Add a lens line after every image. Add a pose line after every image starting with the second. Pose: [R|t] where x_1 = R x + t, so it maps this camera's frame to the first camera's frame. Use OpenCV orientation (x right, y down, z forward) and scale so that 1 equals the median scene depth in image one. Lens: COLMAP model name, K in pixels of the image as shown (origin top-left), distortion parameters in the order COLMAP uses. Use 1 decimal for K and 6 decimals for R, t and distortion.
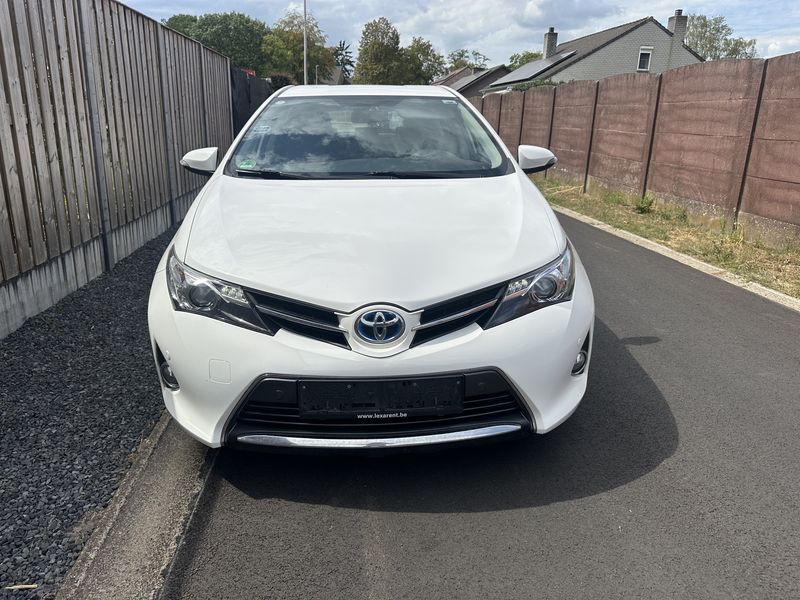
lens RADIAL K [[567.6, 0, 402.2], [0, 567.6, 296.5], [0, 0, 1]] dist [0.005589, -0.014237]
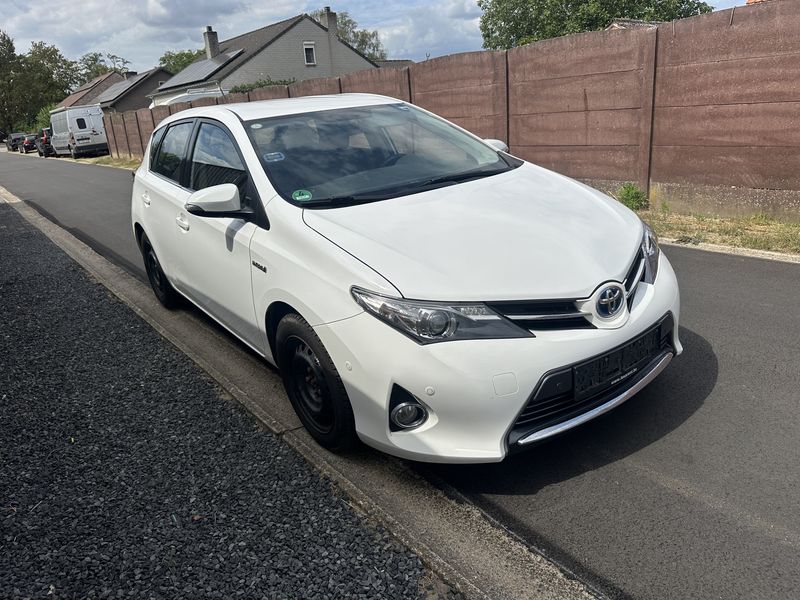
lens RADIAL K [[567.6, 0, 407.5], [0, 567.6, 297.2], [0, 0, 1]] dist [0.005589, -0.014237]
pose [[0.840202, -0.254341, 0.478926, -0.166736], [0.251875, 0.965174, 0.070695, -0.025238], [-0.480228, 0.061231, 0.875004, 0.031782]]
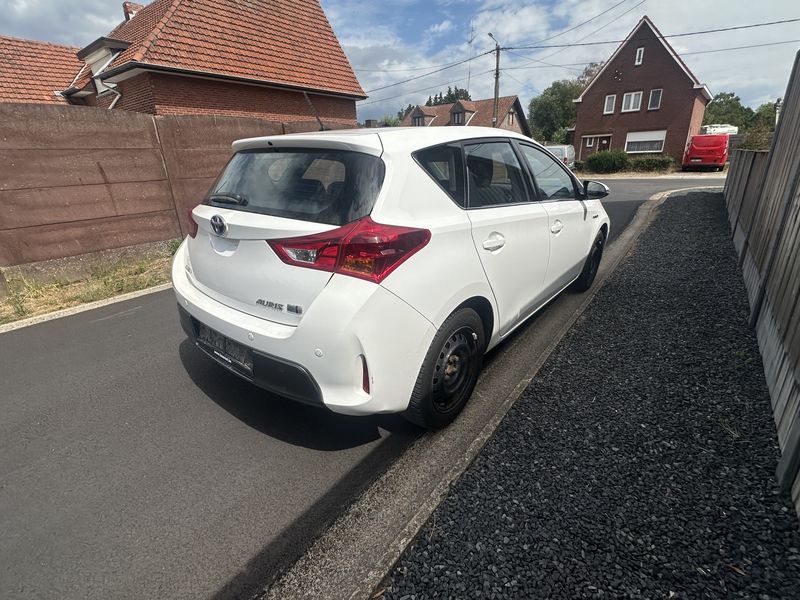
lens RADIAL K [[377.6, 0, 398.6], [0, 377.6, 300.6], [0, 0, 1]] dist [-0.005940, 0.000554]
pose [[-0.724111, -0.259465, 0.639016, -0.206381], [0.207256, 0.801847, 0.560435, -0.215137], [-0.657806, 0.538256, -0.526850, 0.615995]]
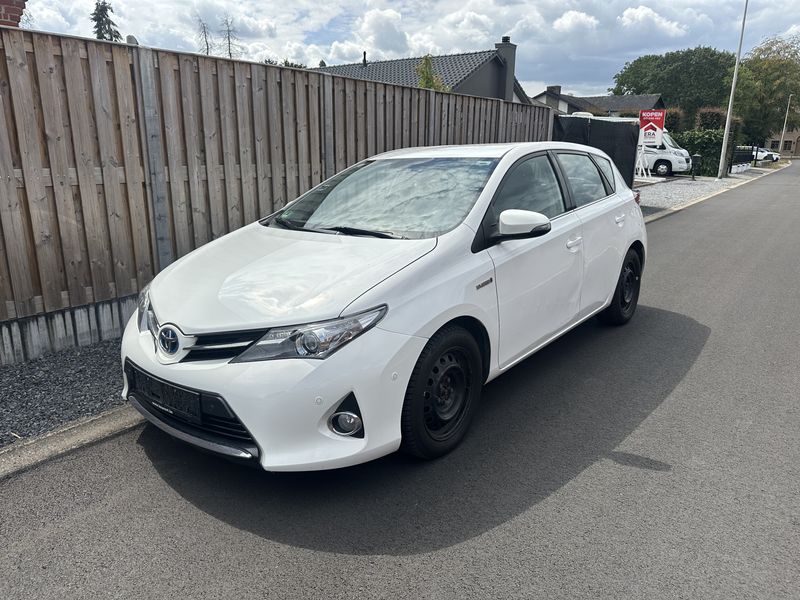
lens RADIAL K [[567.6, 0, 400.1], [0, 567.6, 301.1], [0, 0, 1]] dist [0.005589, -0.014237]
pose [[0.735218, 0.155239, -0.659815, 0.219851], [-0.190919, 0.981438, 0.018172, -0.030004], [0.650388, 0.112610, 0.751209, 0.058553]]
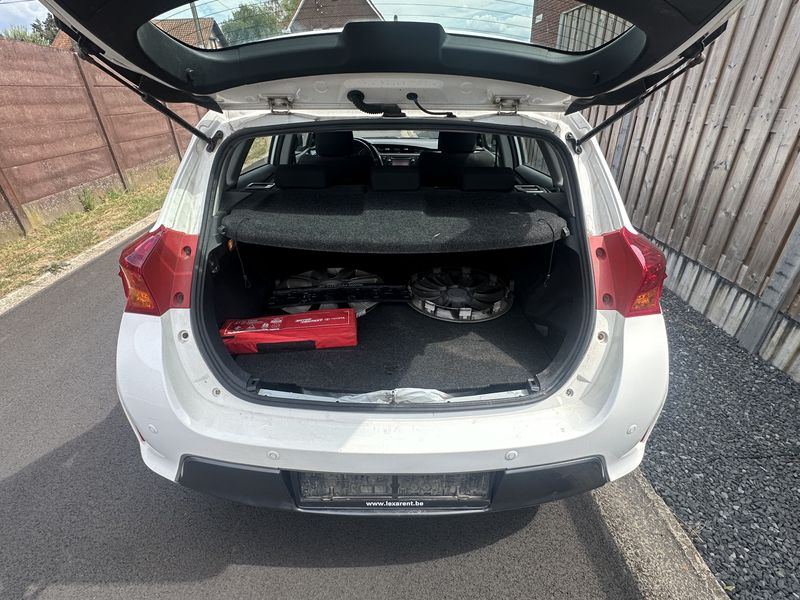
lens RADIAL K [[377.6, 0, 399.7], [0, 377.6, 302.6], [0, 0, 1]] dist [-0.005940, 0.000554]
pose [[-0.997073, -0.053689, 0.054438, -0.042124], [0.003831, 0.676009, 0.736884, -0.225372], [-0.076363, 0.734935, -0.673824, 0.620116]]
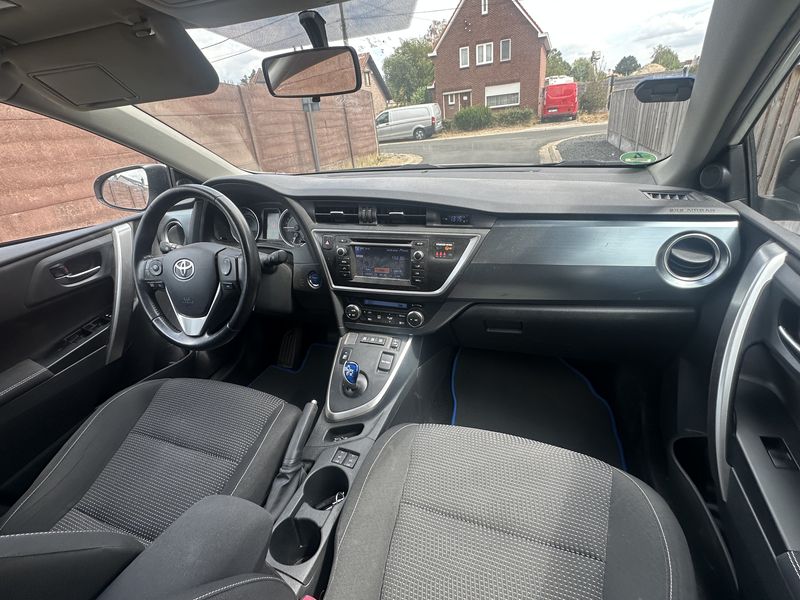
lens RADIAL K [[377.6, 0, 397.9], [0, 377.6, 299.9], [0, 0, 1]] dist [-0.005940, 0.000554]
pose [[-0.907087, -0.136922, 0.398053, -0.060626], [0.183520, 0.722385, 0.666693, -0.124995], [-0.378833, 0.677799, -0.630138, 0.385579]]
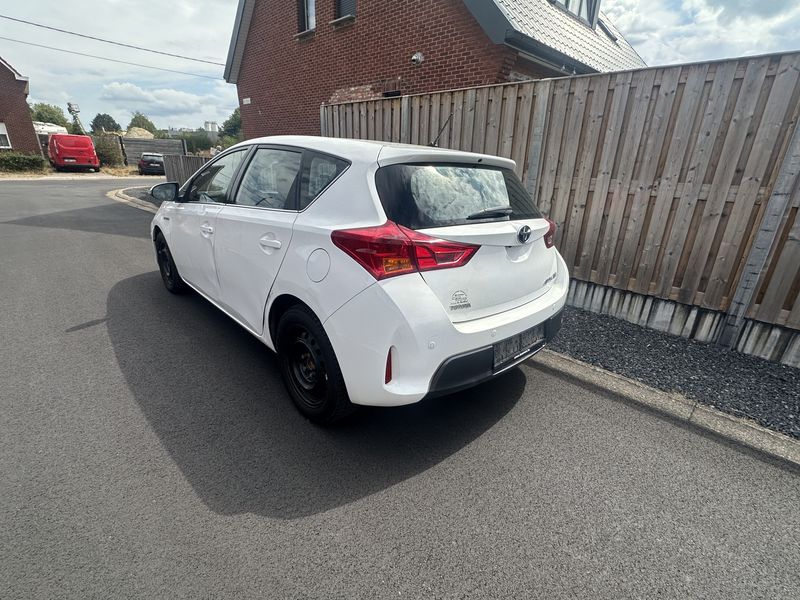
lens RADIAL K [[377.6, 0, 400.3], [0, 377.6, 299.6], [0, 0, 1]] dist [-0.005940, 0.000554]
pose [[-0.772447, 0.148651, -0.617437, 0.128914], [-0.257149, 0.815748, 0.518102, -0.219401], [0.580689, 0.558980, -0.591897, 0.654806]]
